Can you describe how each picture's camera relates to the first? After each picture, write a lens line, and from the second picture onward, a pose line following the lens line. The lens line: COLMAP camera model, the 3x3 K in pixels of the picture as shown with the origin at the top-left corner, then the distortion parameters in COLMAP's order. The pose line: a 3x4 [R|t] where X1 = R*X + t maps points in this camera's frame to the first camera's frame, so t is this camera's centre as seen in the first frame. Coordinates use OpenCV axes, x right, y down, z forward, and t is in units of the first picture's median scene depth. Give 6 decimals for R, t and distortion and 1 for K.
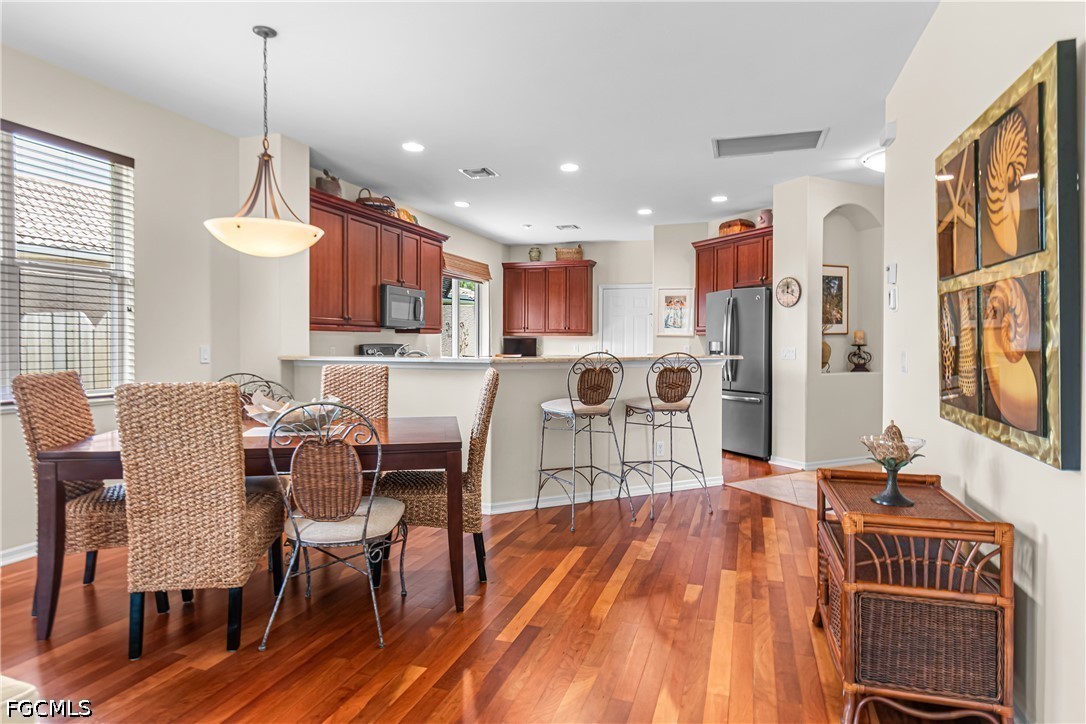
lens RADIAL K [[615.6, 0, 547.5], [0, 615.6, 350.9], [0, 0, 1]] dist [0.004526, 0.000525]
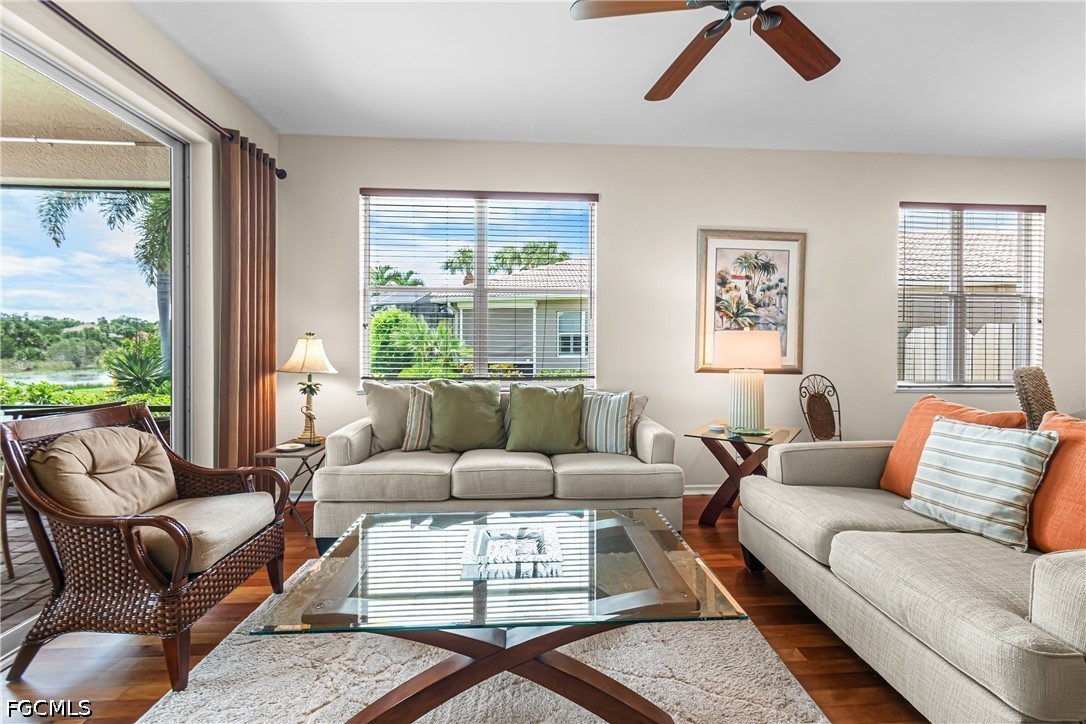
lens RADIAL K [[476.8, 0, 547.9], [0, 476.8, 347.4], [0, 0, 1]] dist [0.000101, -0.000657]
pose [[0.376930, 0.003849, -0.926234, -0.086003], [-0.015108, 0.999884, -0.001993, 0.003473], [0.926119, 0.014745, 0.376944, -0.221159]]
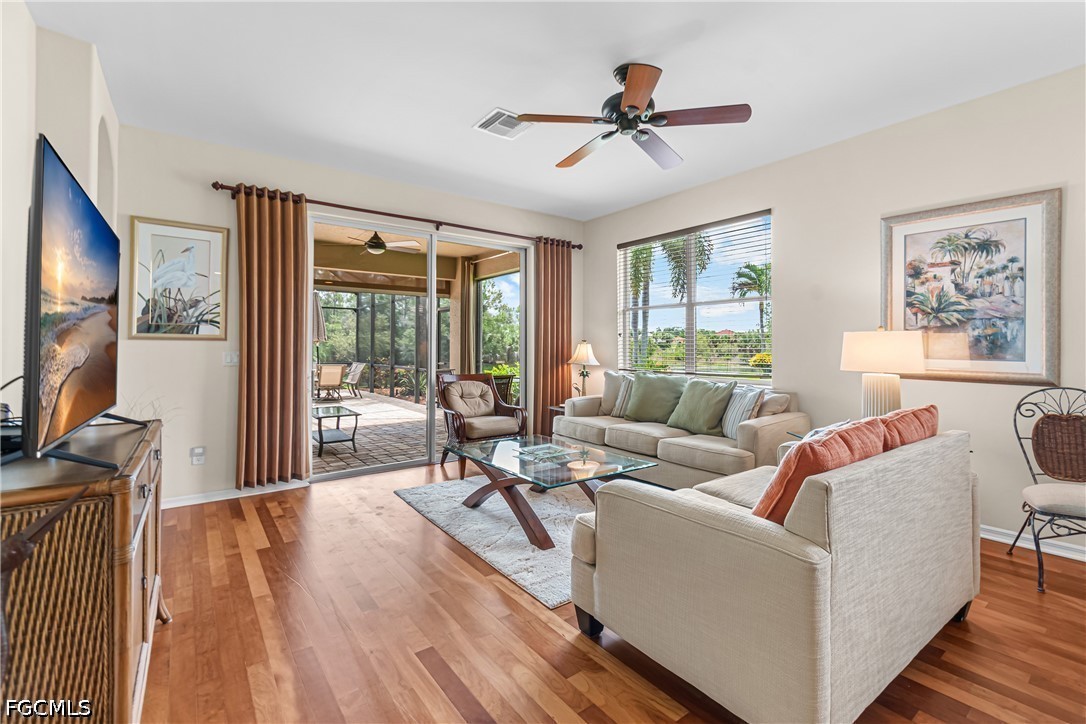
lens RADIAL K [[477.5, 0, 547.0], [0, 477.5, 341.3], [0, 0, 1]] dist [0.001113, -0.000414]
pose [[-0.565334, -0.012841, -0.824762, 0.092866], [-0.012769, 0.999895, -0.006816, -0.001112], [0.824764, 0.006678, -0.565438, 0.178789]]
